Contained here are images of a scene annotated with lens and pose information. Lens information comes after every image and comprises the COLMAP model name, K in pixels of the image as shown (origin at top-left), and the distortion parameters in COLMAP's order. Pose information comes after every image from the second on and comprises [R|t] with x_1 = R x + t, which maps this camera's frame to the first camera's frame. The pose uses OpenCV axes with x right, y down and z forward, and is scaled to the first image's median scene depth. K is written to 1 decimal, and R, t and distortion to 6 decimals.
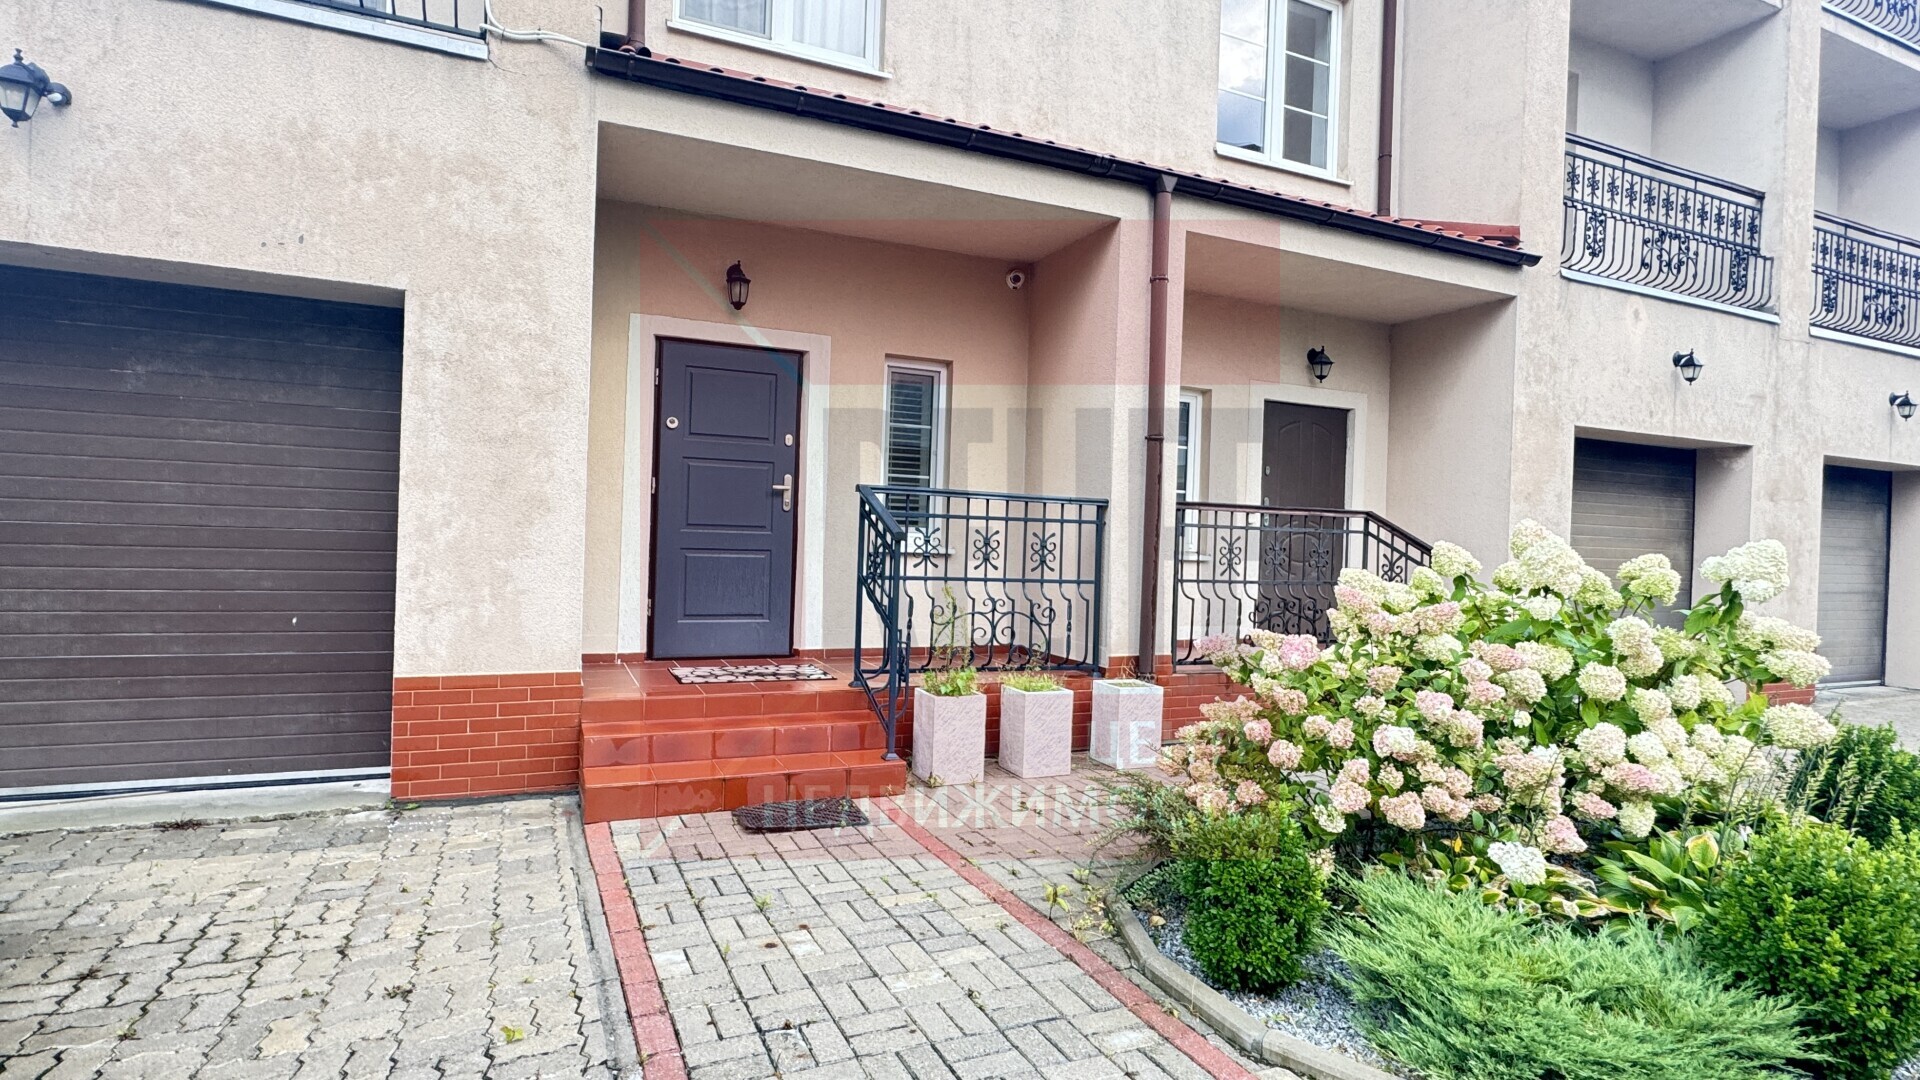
lens RADIAL K [[979.9, 0, 958.7], [0, 979.9, 526.4], [0, 0, 1]] dist [0.001239, 0.000086]
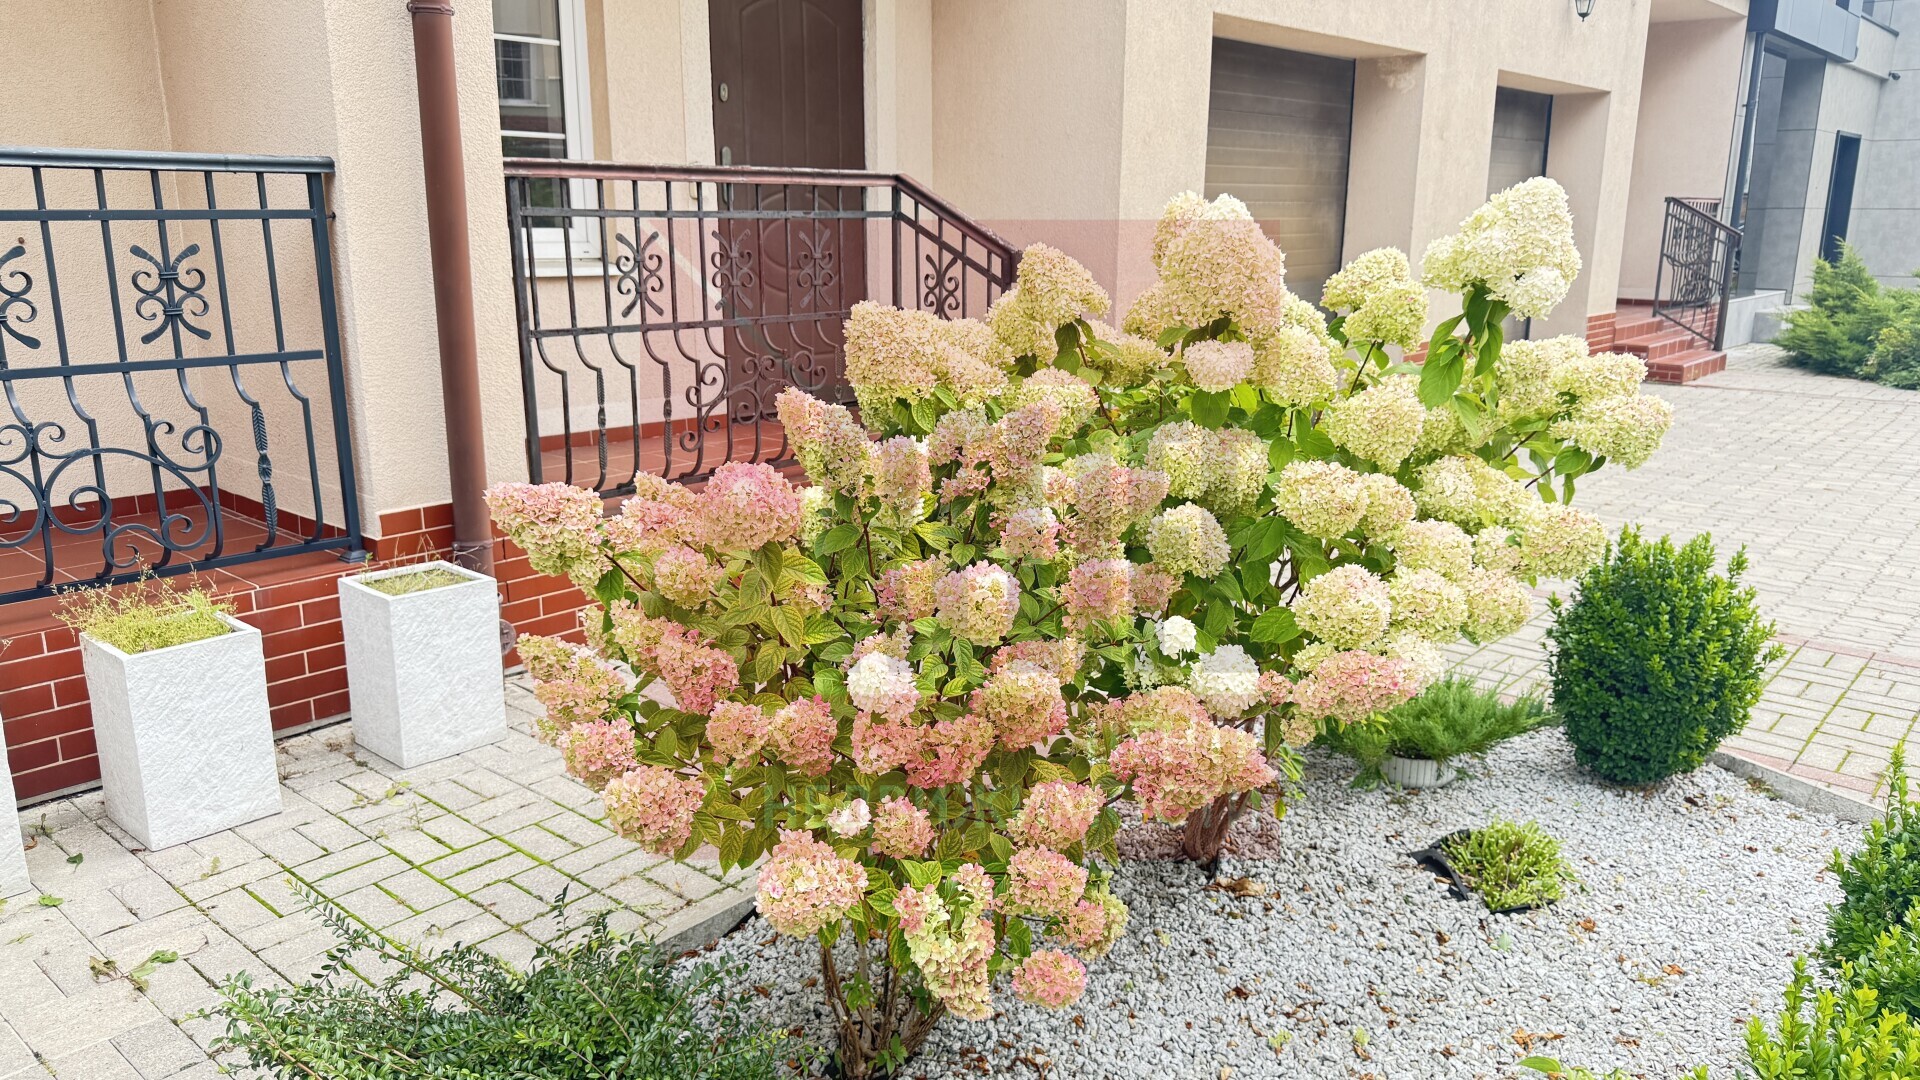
lens RADIAL K [[1368.6, 0, 951.0], [0, 1368.6, 539.8], [0, 0, 1]] dist [0.034438, -0.009705]
pose [[0.912534, -0.128003, 0.388456, 0.138689], [0.028116, 0.967151, 0.252644, -0.011044], [-0.408034, -0.219624, 0.886156, 0.304349]]
